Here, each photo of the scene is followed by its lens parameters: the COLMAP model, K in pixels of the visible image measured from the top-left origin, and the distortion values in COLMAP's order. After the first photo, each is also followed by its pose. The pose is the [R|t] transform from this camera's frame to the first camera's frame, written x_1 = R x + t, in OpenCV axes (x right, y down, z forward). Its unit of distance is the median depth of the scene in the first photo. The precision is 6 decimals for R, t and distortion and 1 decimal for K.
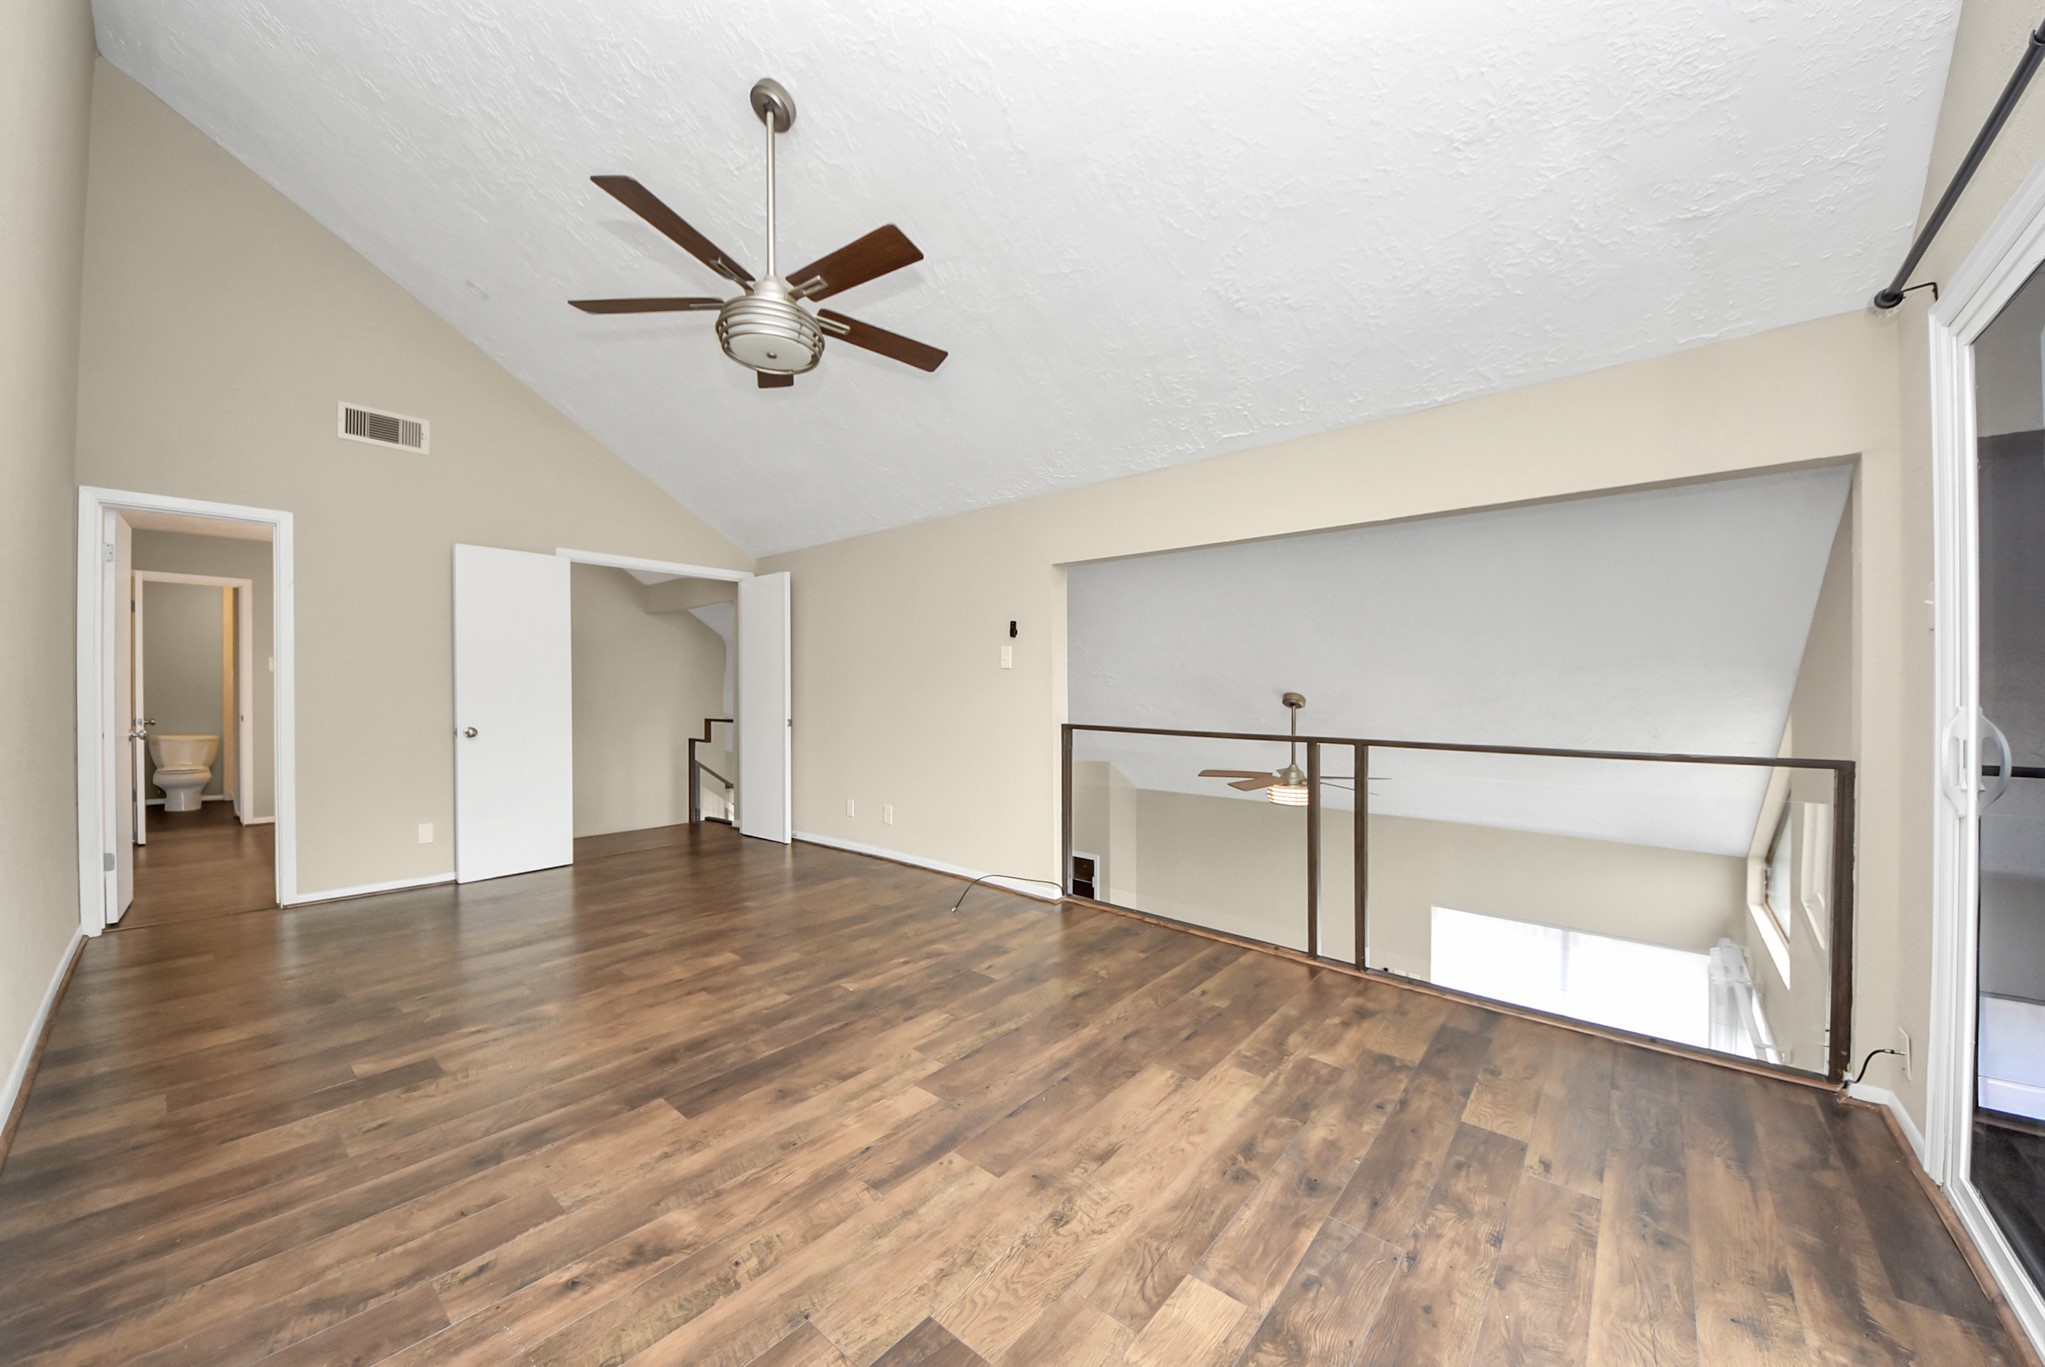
lens RADIAL K [[761.9, 0, 1008.0], [0, 761.9, 687.5], [0, 0, 1]] dist [0.015919, -0.007778]
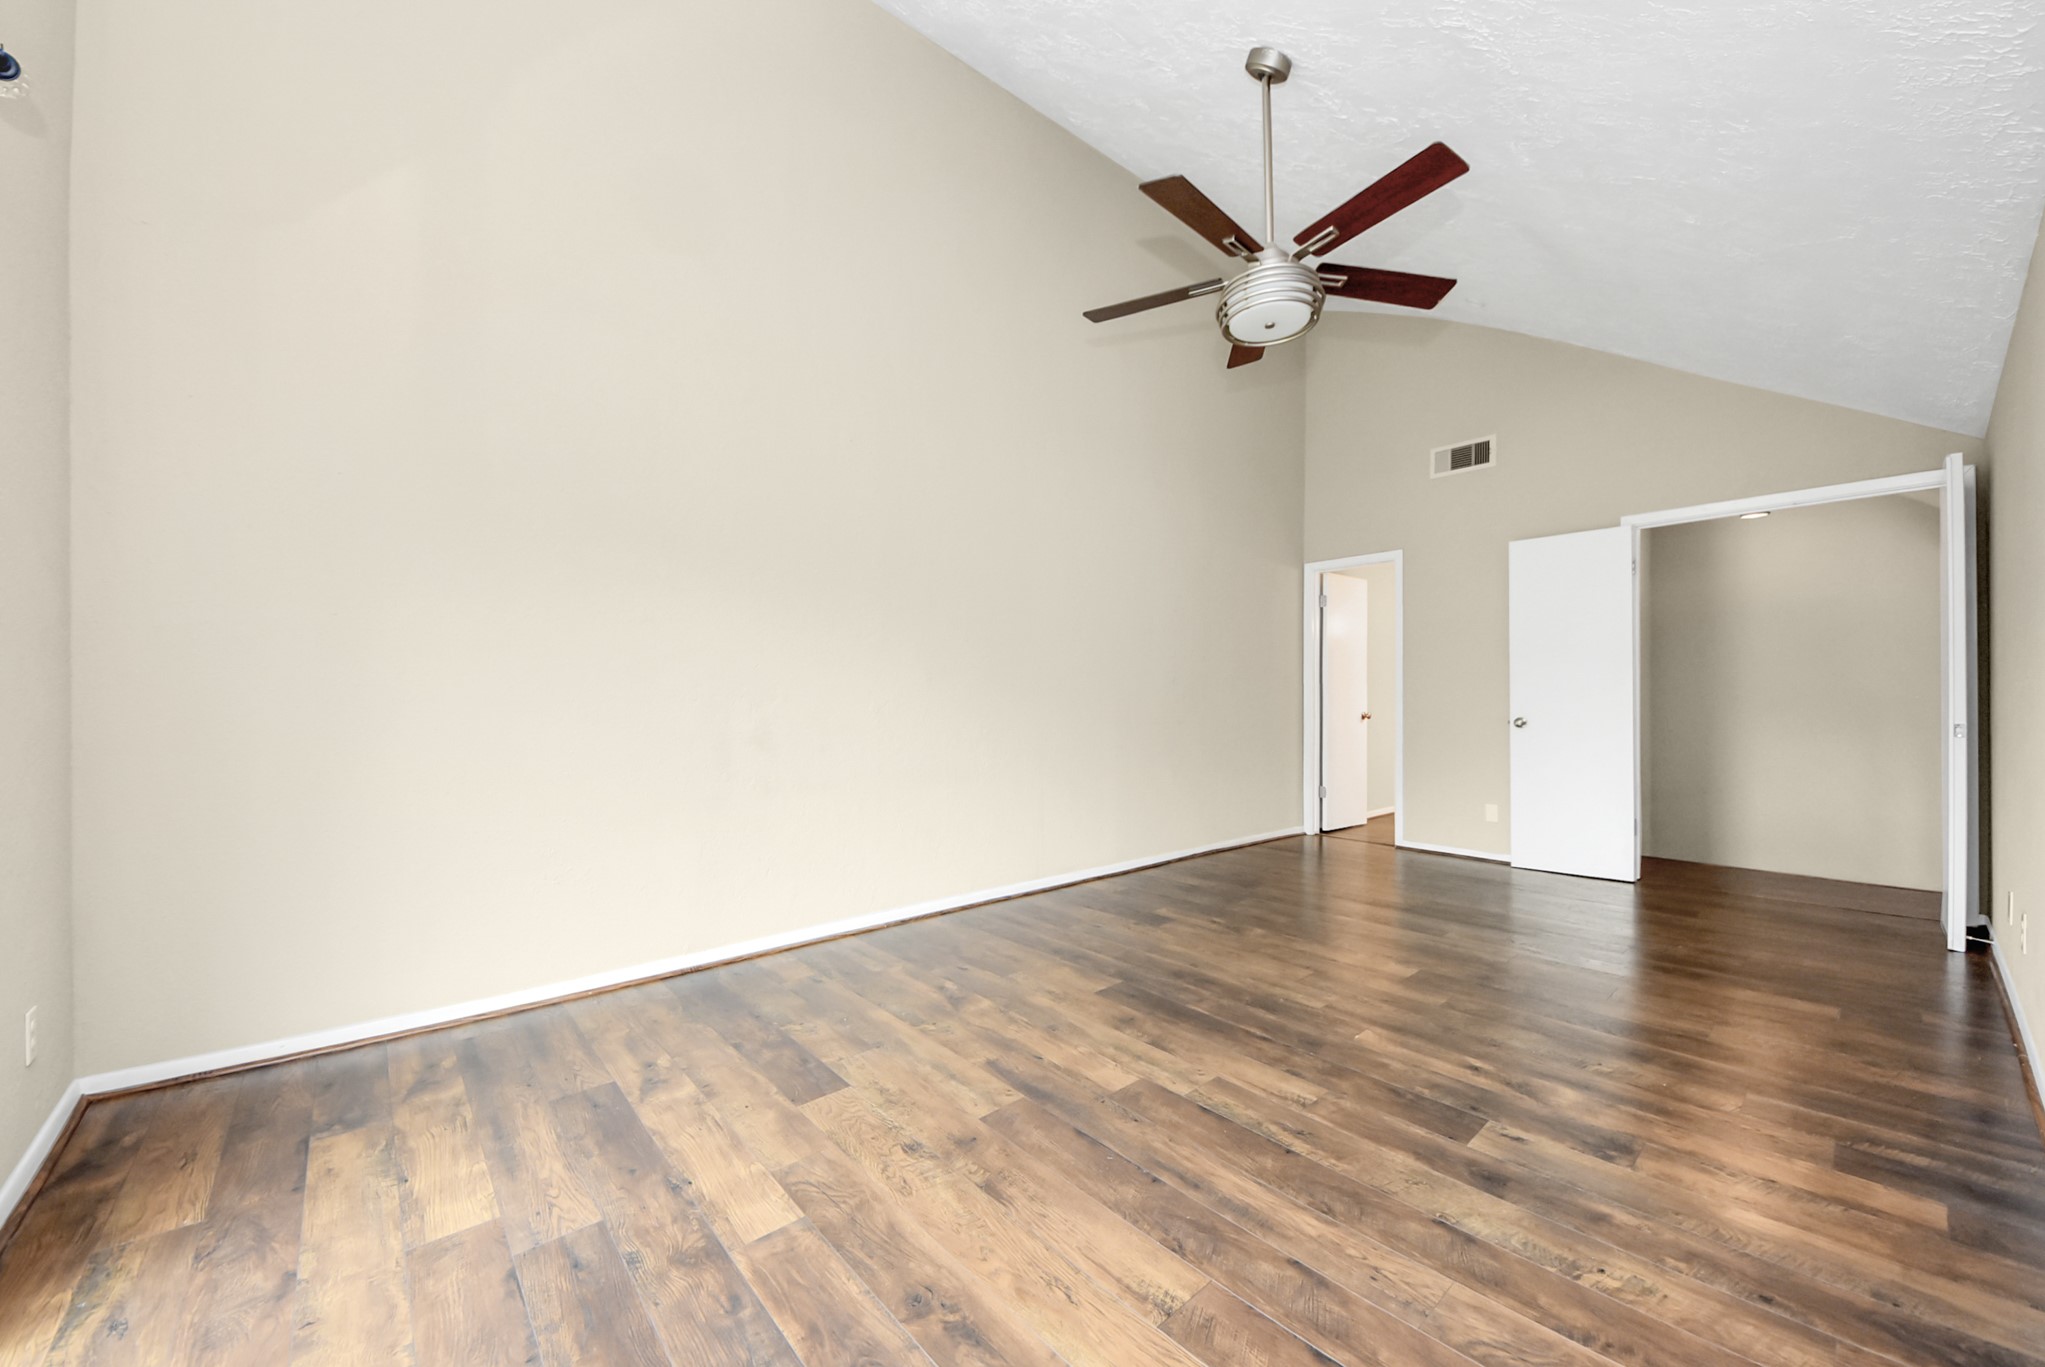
lens RADIAL K [[761.9, 0, 1019.1], [0, 761.9, 684.5], [0, 0, 1]] dist [0.015919, -0.007778]
pose [[-0.149942, -0.011911, -0.988623, 0.943483], [-0.004467, 0.999925, -0.011369, 0.052363], [0.988685, 0.002711, -0.149984, 1.116479]]
